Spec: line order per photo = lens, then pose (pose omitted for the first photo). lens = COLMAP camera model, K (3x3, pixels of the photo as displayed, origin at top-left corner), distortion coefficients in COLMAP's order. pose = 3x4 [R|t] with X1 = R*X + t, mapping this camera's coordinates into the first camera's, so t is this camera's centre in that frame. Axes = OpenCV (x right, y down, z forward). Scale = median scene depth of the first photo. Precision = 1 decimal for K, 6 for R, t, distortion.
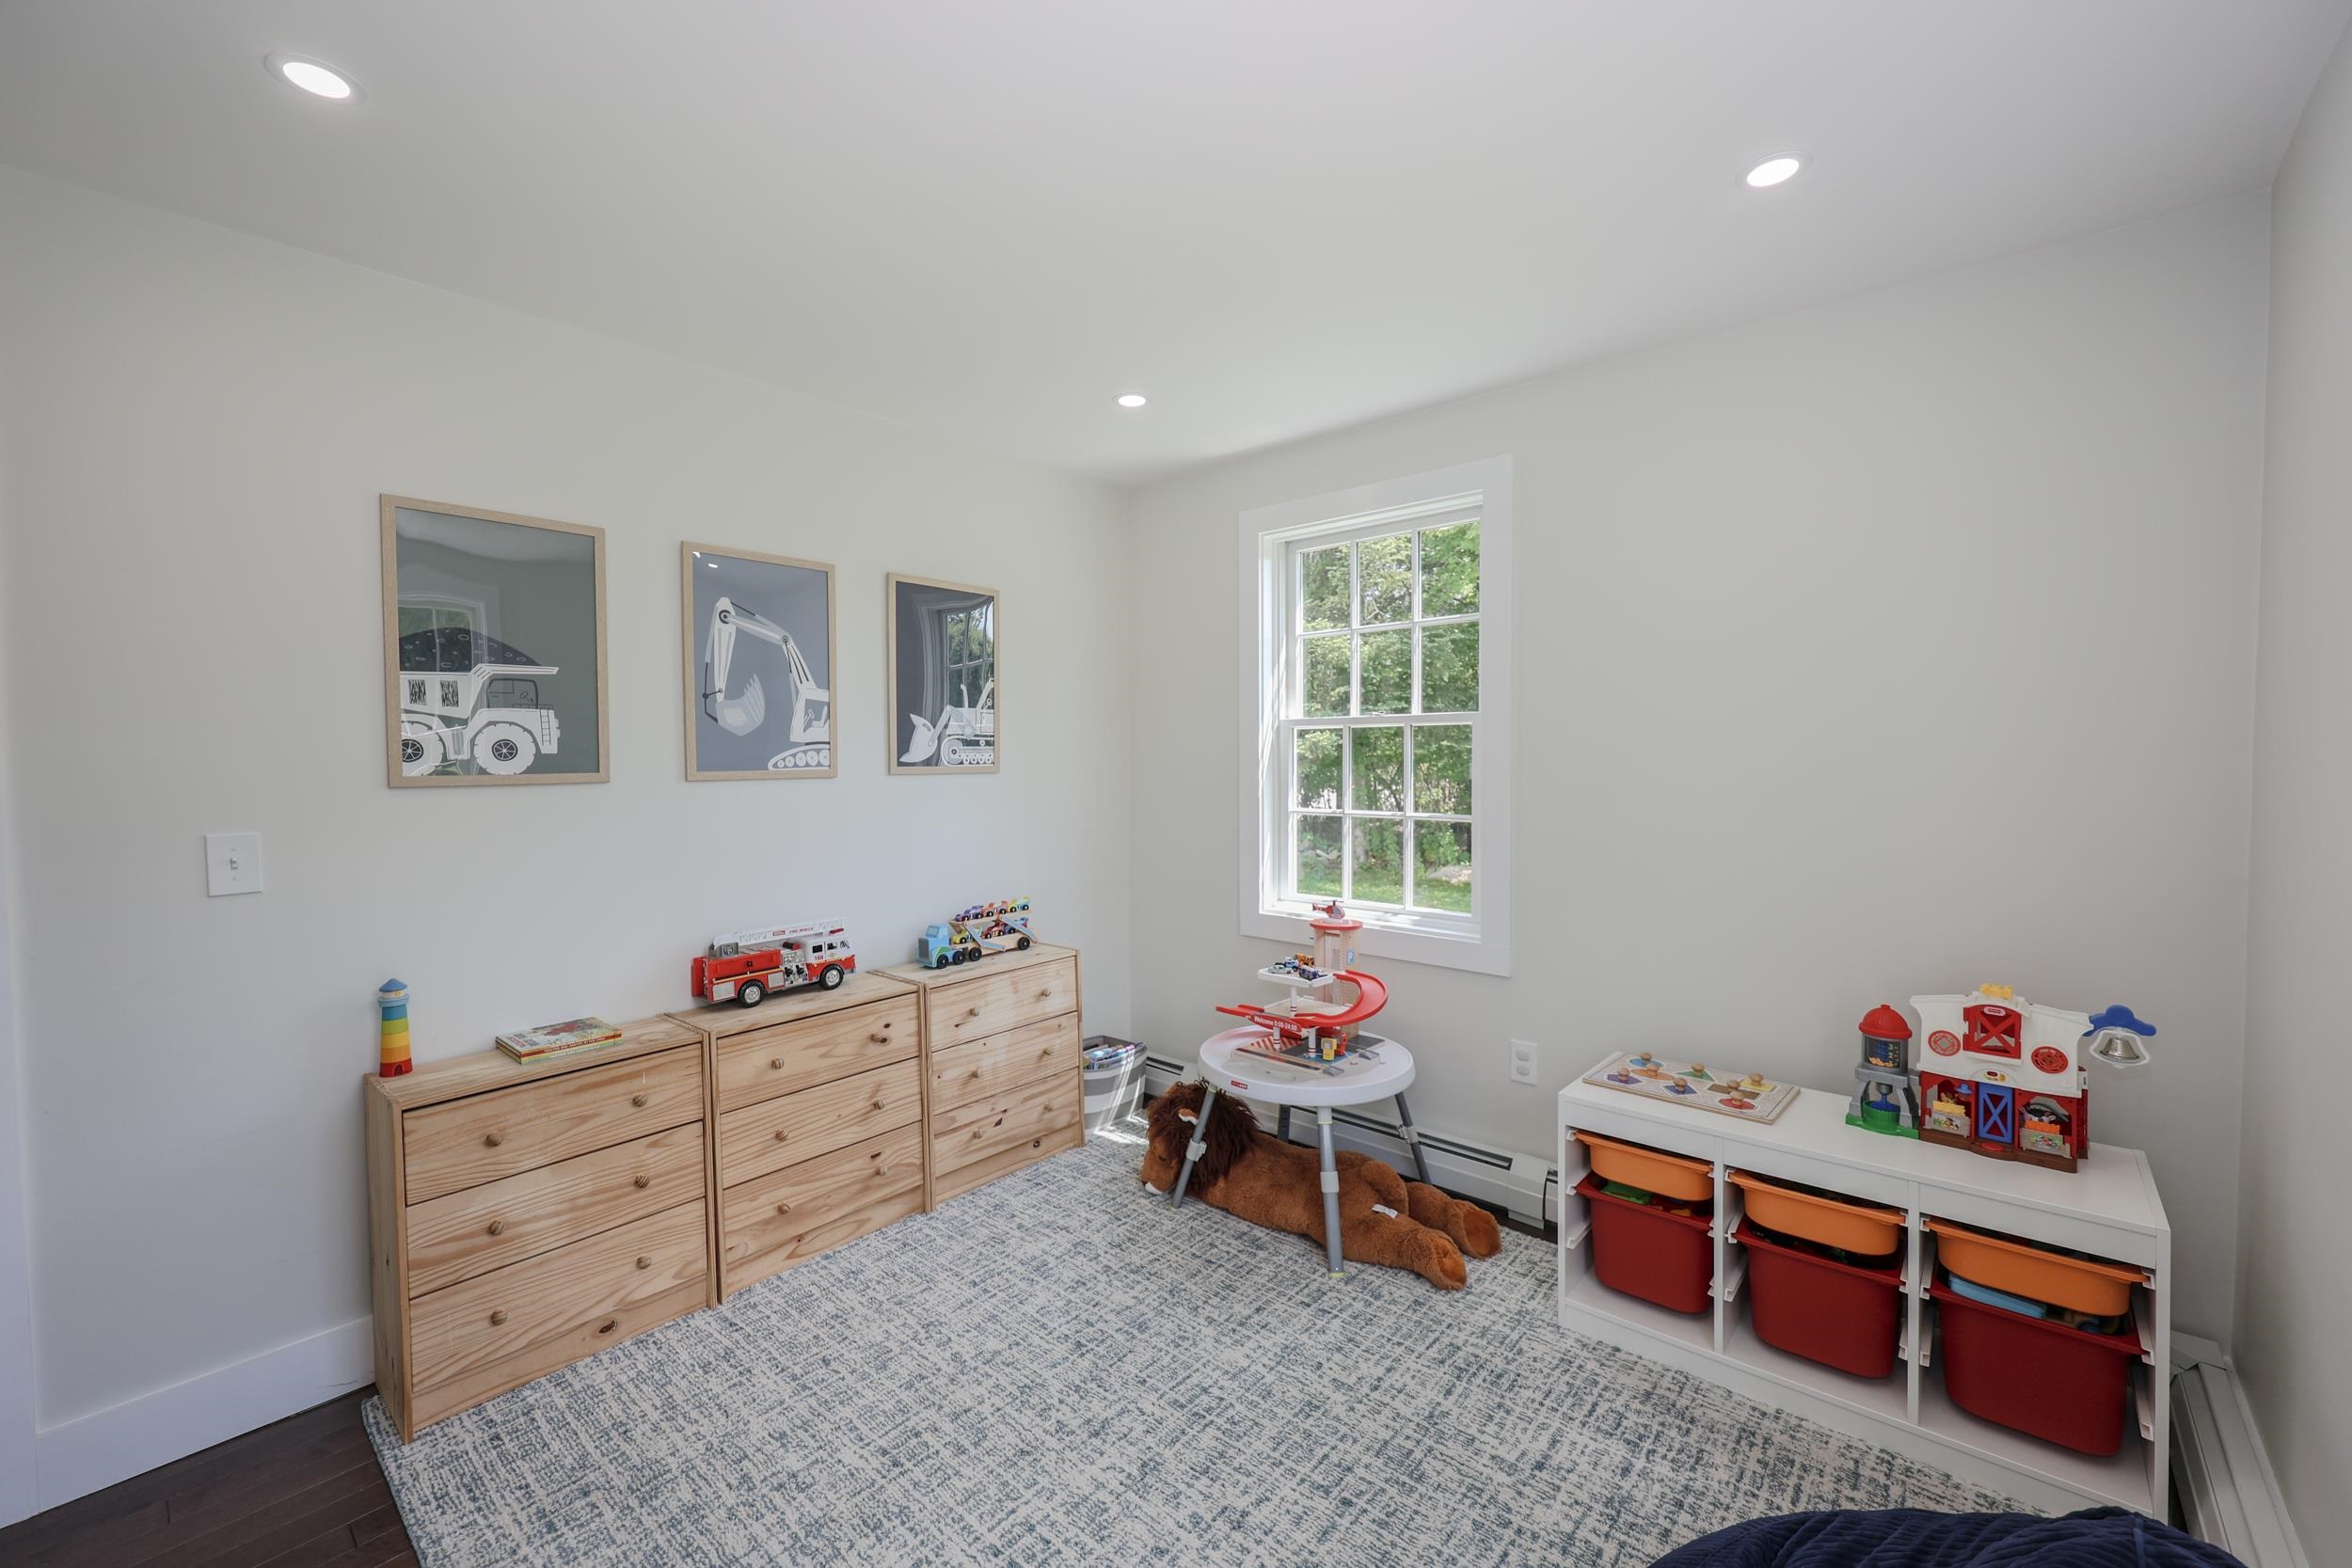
lens RADIAL K [[947.4, 0, 1176.0], [0, 947.4, 784.0], [0, 0, 1]] dist [-0.002963, 0.000038]
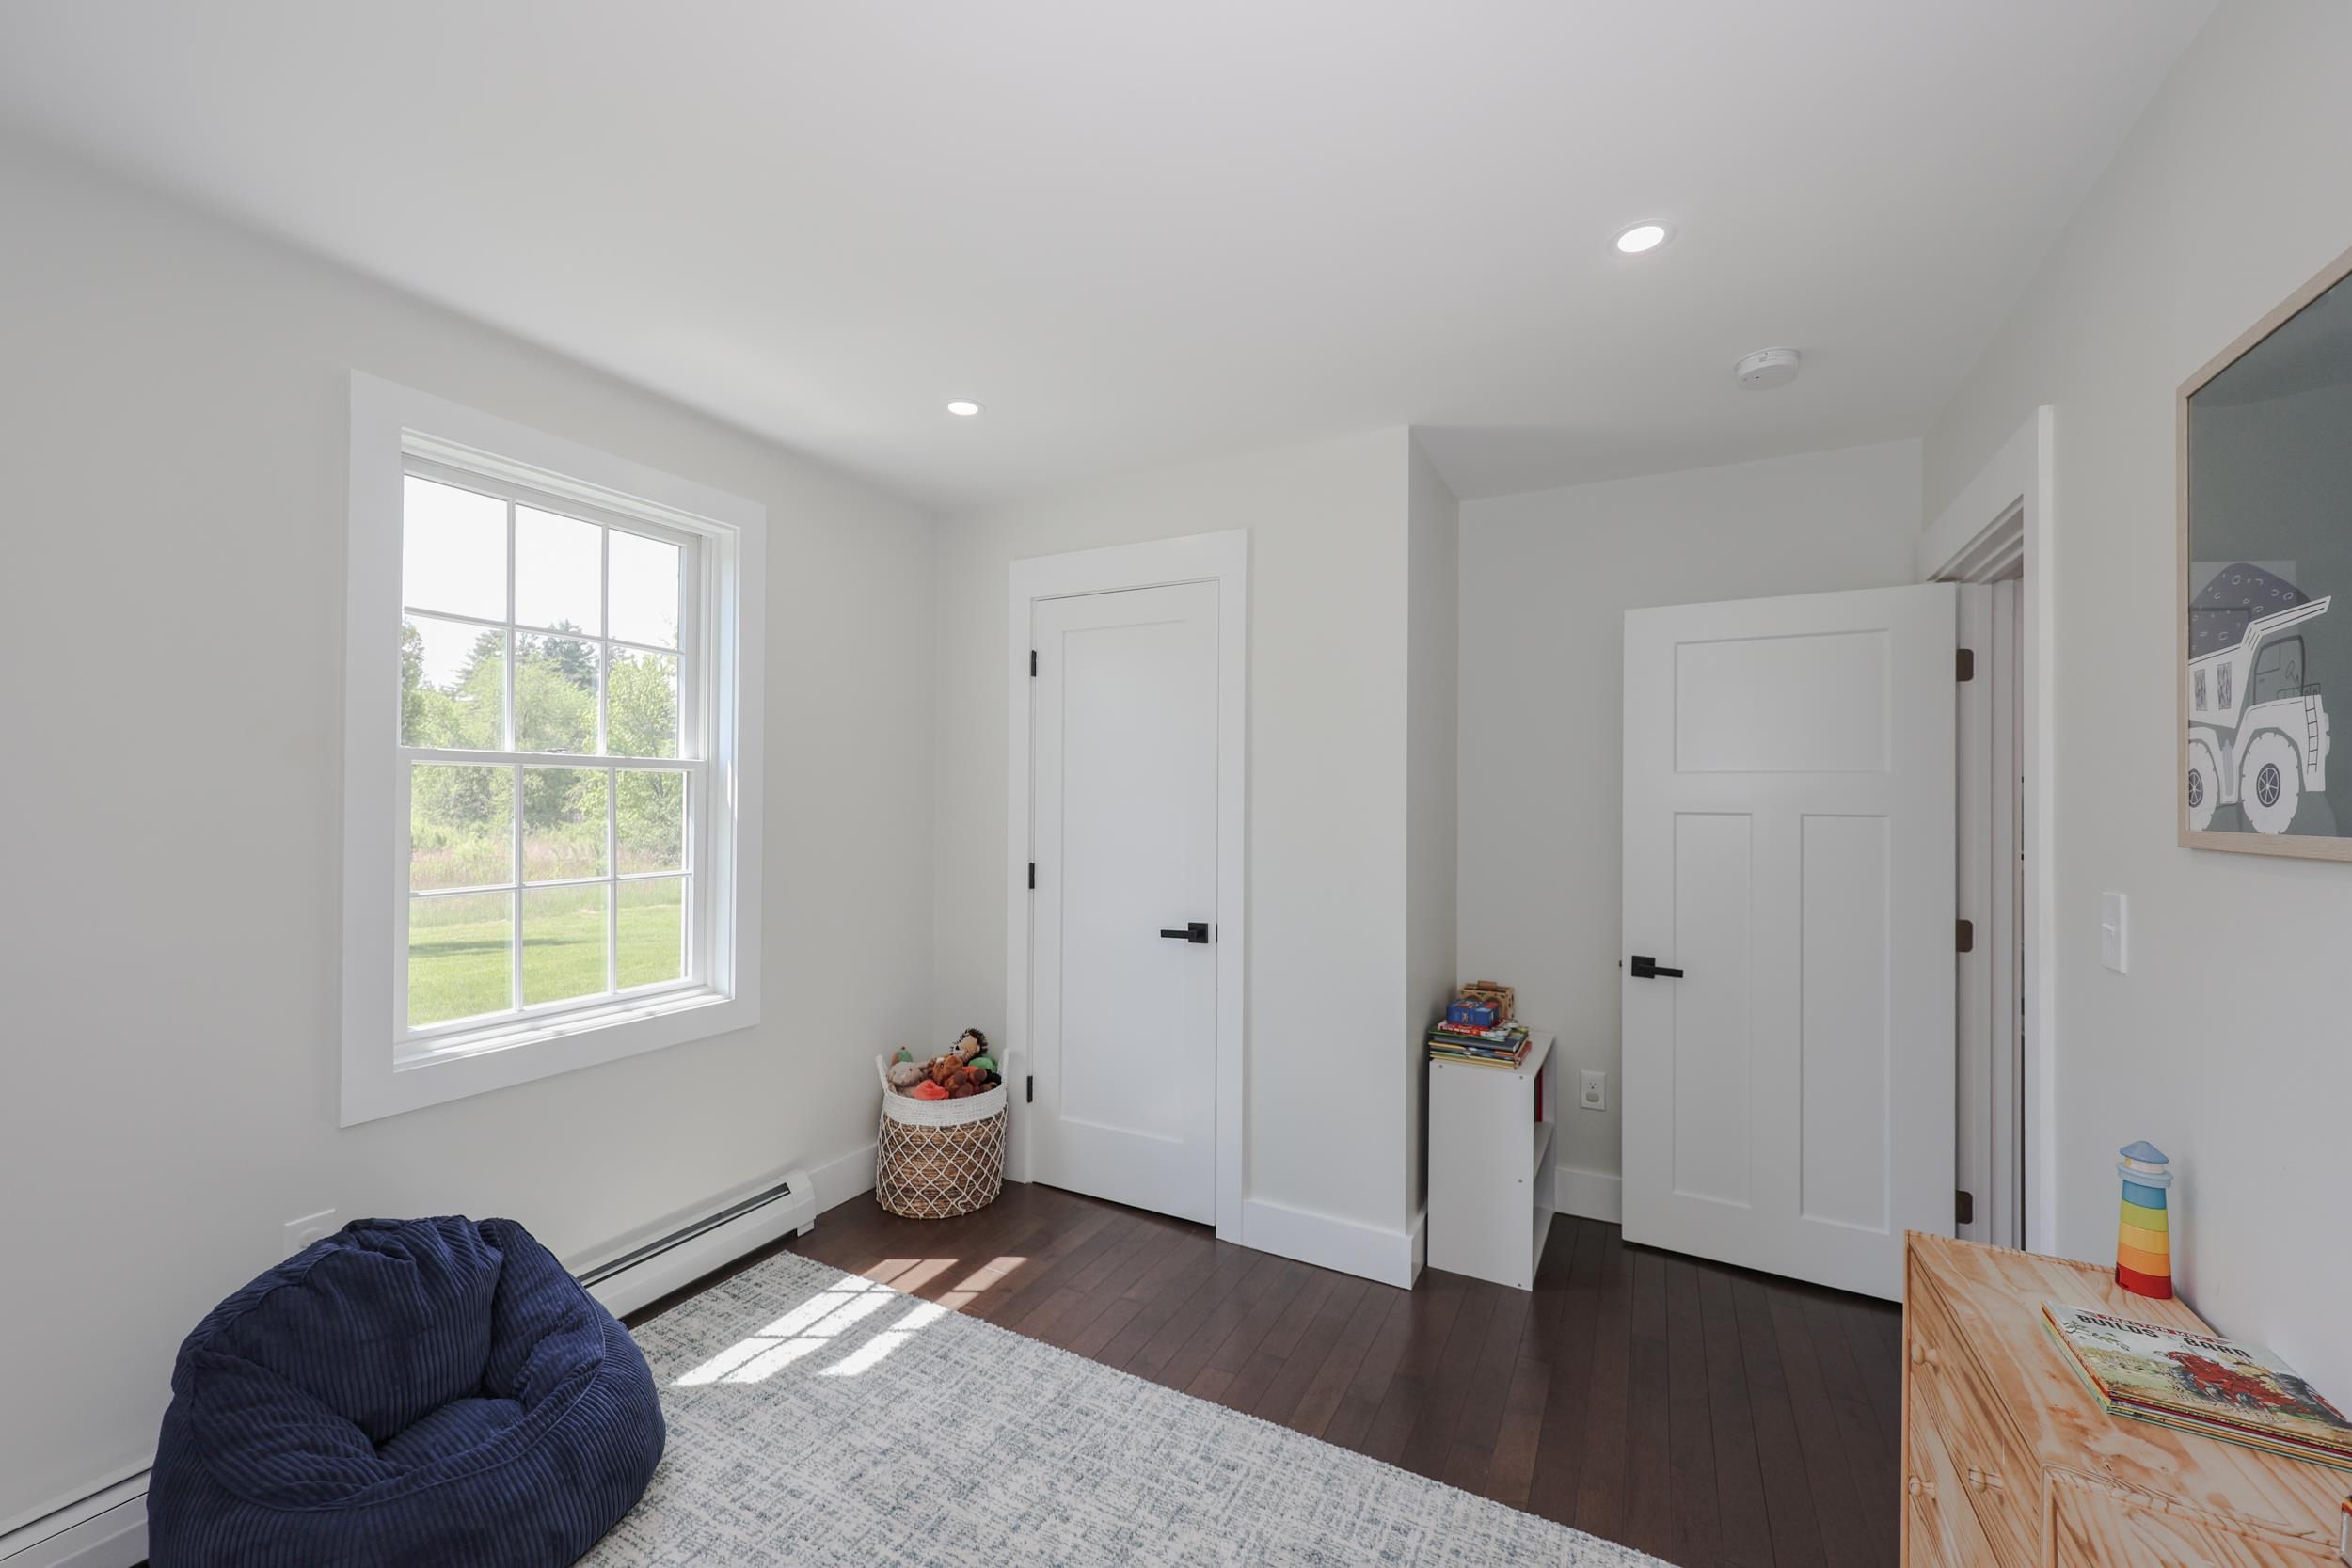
lens RADIAL K [[947.4, 0, 1176.0], [0, 947.4, 784.0], [0, 0, 1]] dist [-0.002963, 0.000038]
pose [[-0.980782, 0.000854, -0.195107, -0.039181], [-0.001633, 0.999919, 0.012587, -0.044270], [0.195102, 0.012663, -0.980701, 1.454393]]
